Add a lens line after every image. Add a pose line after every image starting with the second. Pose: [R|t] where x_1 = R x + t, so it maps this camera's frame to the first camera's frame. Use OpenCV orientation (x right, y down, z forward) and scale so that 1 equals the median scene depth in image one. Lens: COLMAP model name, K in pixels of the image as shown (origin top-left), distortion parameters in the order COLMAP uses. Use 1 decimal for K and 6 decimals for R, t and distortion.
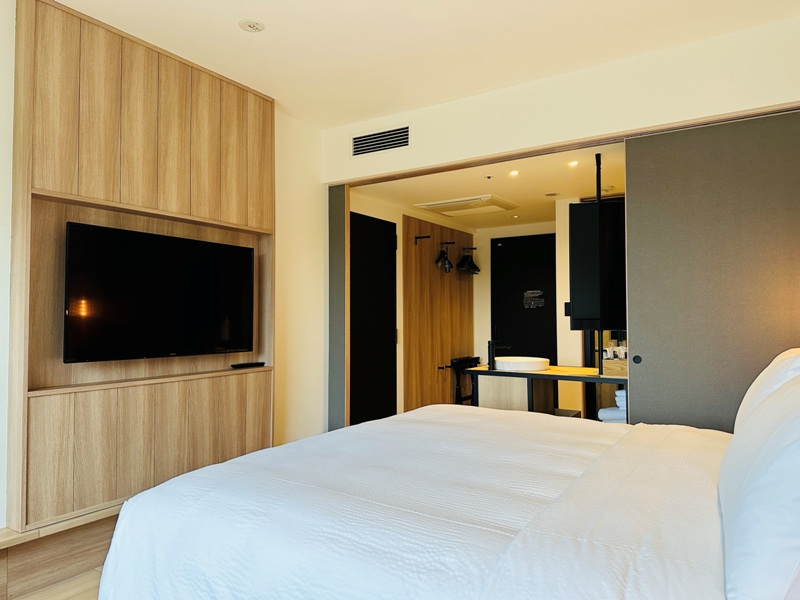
lens RADIAL K [[556.1, 0, 397.7], [0, 556.1, 300.0], [0, 0, 1]] dist [0.112736, -0.162521]
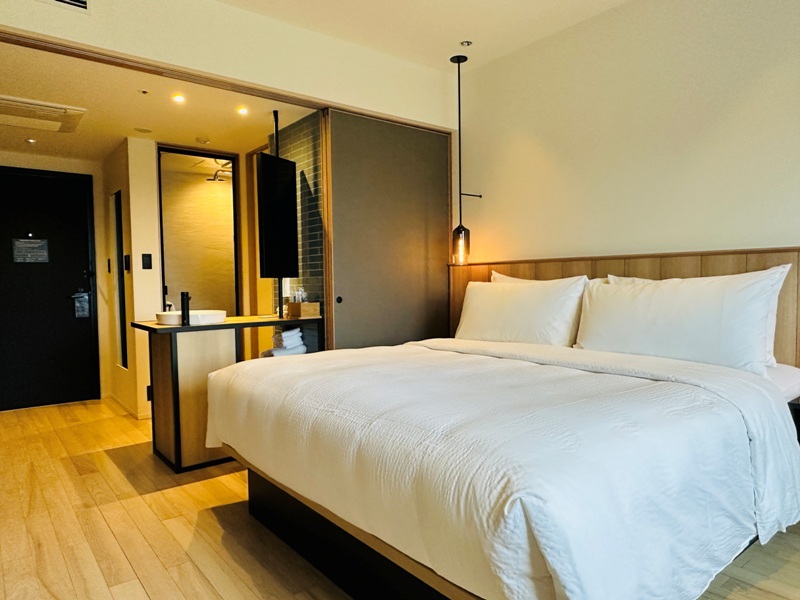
lens RADIAL K [[532.9, 0, 399.4], [0, 532.9, 302.8], [0, 0, 1]] dist [-0.002462, -0.004377]
pose [[0.318833, -0.039713, 0.946978, -0.633697], [-0.015824, 0.998760, 0.047212, 0.059143], [-0.947679, -0.030037, 0.317810, 0.544069]]
